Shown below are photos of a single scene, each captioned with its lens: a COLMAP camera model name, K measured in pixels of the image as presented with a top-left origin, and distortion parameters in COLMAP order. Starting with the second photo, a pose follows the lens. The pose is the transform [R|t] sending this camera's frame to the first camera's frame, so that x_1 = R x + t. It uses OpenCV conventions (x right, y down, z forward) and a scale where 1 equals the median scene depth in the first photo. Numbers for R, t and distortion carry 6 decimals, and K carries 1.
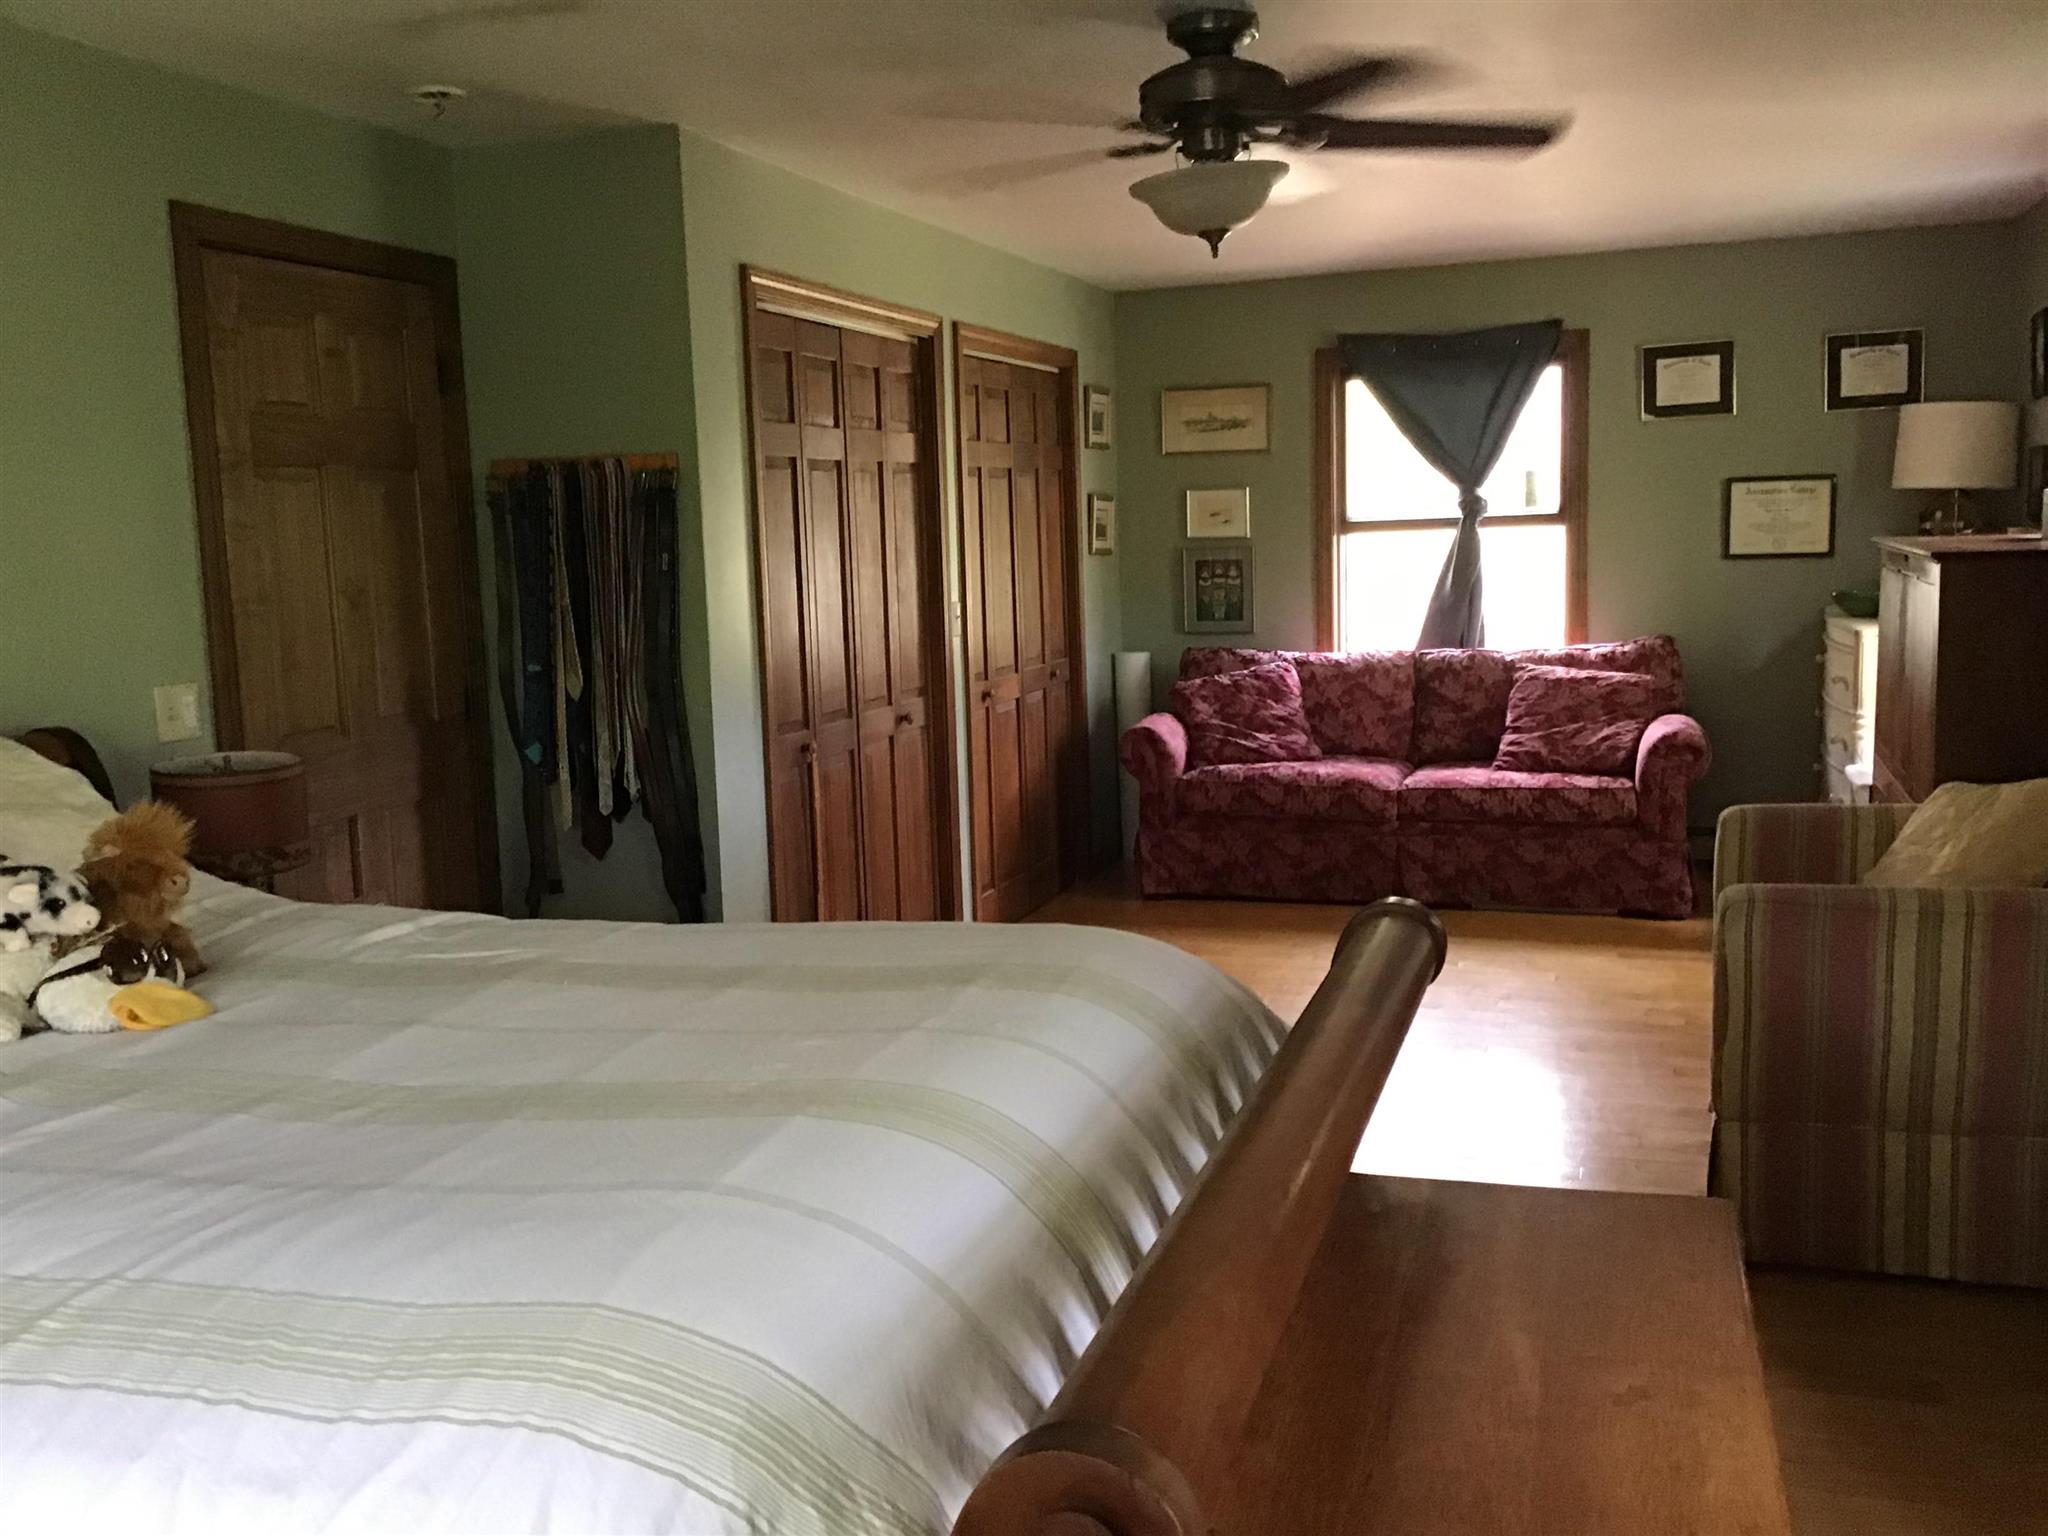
lens RADIAL K [[1851.8, 0, 991.1], [0, 1851.8, 775.1], [0, 0, 1]] dist [0.105164, -0.197422]
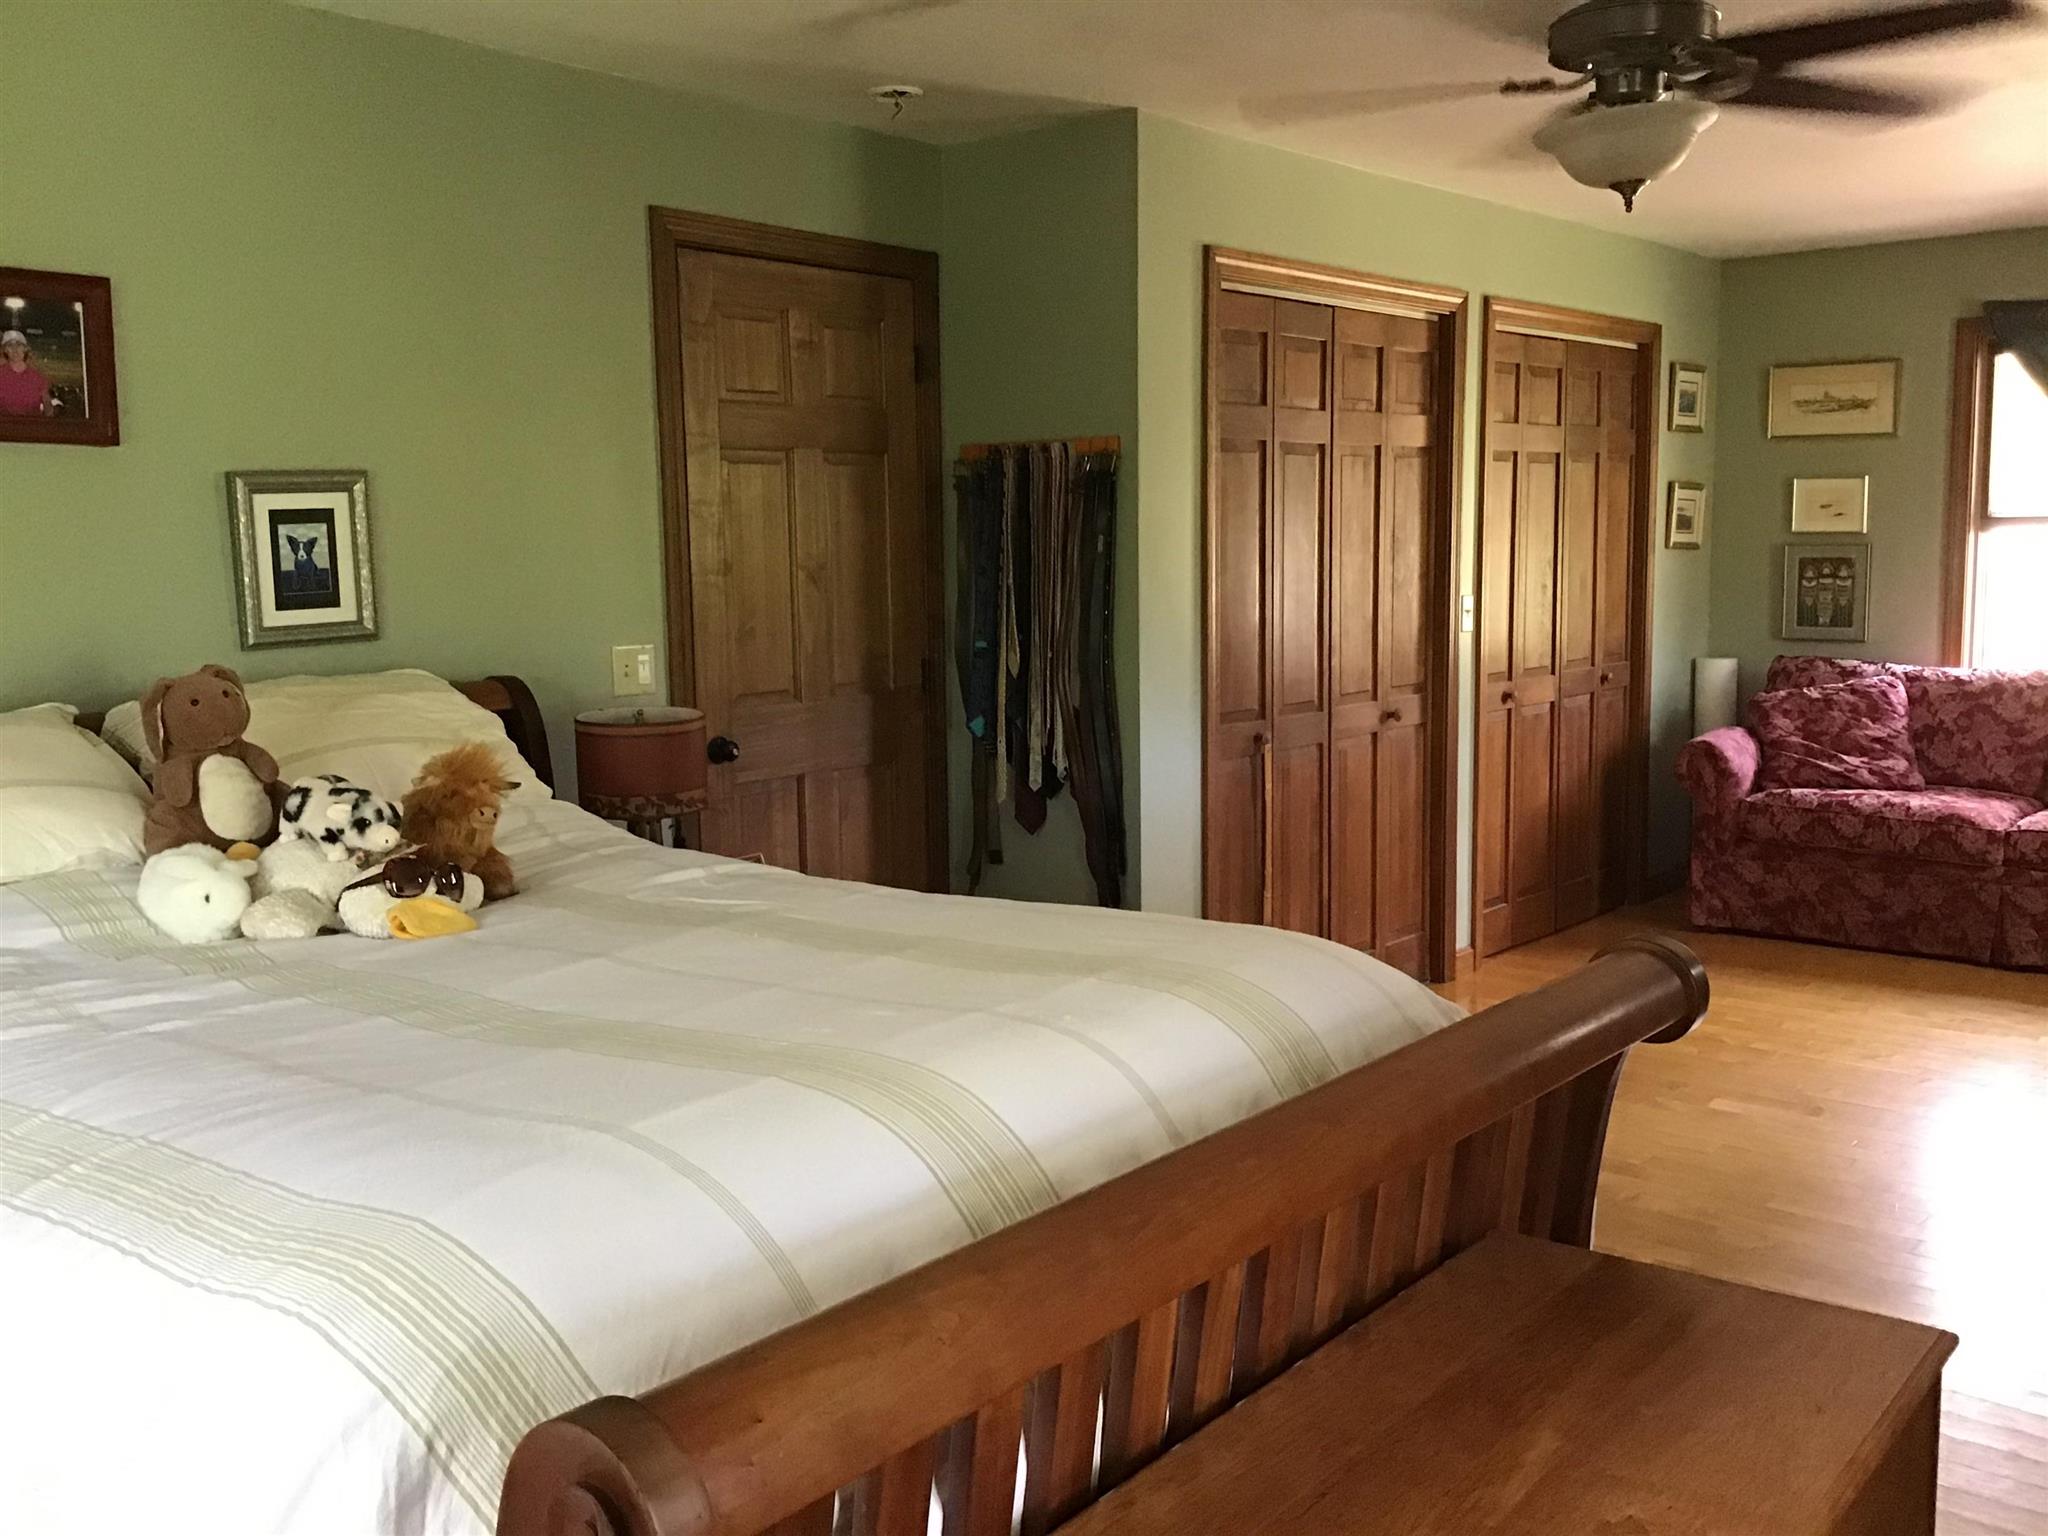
lens RADIAL K [[1851.8, 0, 972.9], [0, 1851.8, 773.9], [0, 0, 1]] dist [0.105164, -0.197422]
pose [[0.929811, 0.065163, -0.362224, 0.132380], [-0.064078, 0.997832, 0.015022, -0.001083], [0.362417, 0.009243, 0.931970, 0.037579]]
